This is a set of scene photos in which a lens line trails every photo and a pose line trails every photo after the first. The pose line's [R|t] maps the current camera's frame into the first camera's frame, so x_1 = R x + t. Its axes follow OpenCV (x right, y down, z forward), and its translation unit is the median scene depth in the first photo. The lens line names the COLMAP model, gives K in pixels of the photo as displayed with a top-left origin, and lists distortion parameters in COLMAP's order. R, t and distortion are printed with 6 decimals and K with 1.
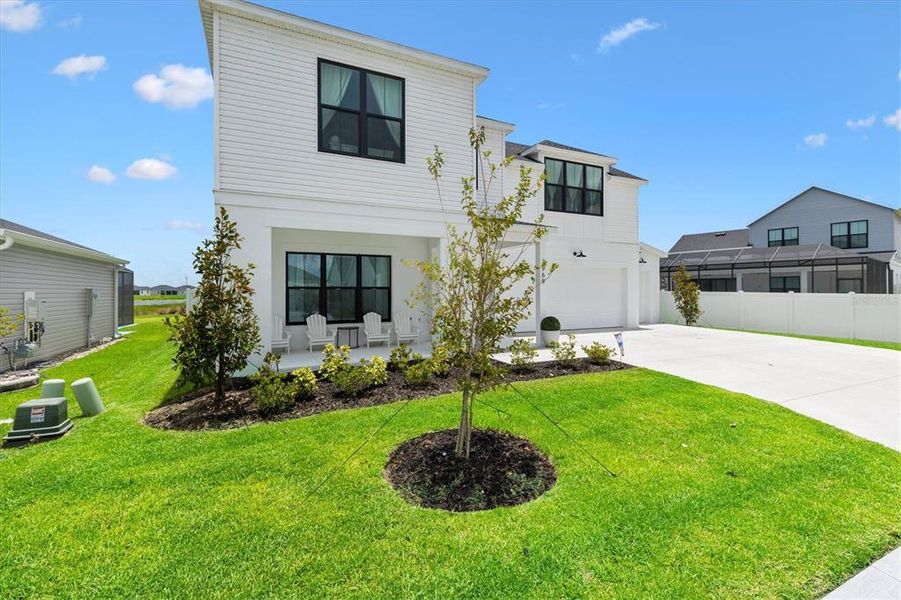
lens RADIAL K [[408.7, 0, 446.1], [0, 408.7, 297.4], [0, 0, 1]] dist [0.002130, 0.001337]
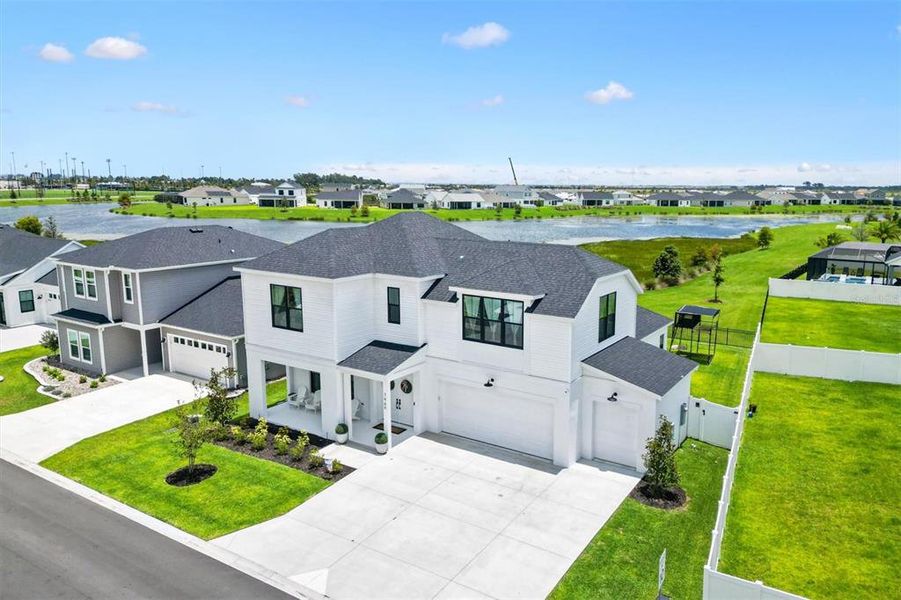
lens RADIAL K [[608.7, 0, 445.8], [0, 608.7, 298.2], [0, 0, 1]] dist [0.039050, -0.013850]
pose [[0.486248, 0.120977, -0.865406, 1.662927], [-0.012168, 0.991211, 0.131727, -0.548397], [0.873736, -0.053522, 0.483446, 0.133022]]
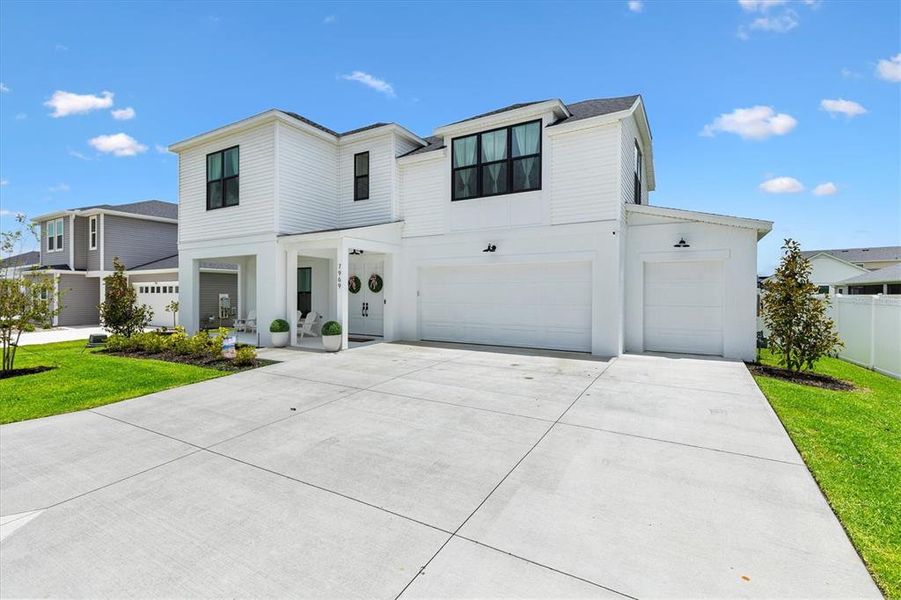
lens RADIAL K [[408.7, 0, 452.1], [0, 408.7, 295.0], [0, 0, 1]] dist [0.002130, 0.001337]
pose [[0.543146, 0.008081, -0.839599, 0.939680], [-0.023097, 0.999719, -0.005320, -0.014801], [0.839320, 0.022281, 0.543181, 0.537106]]
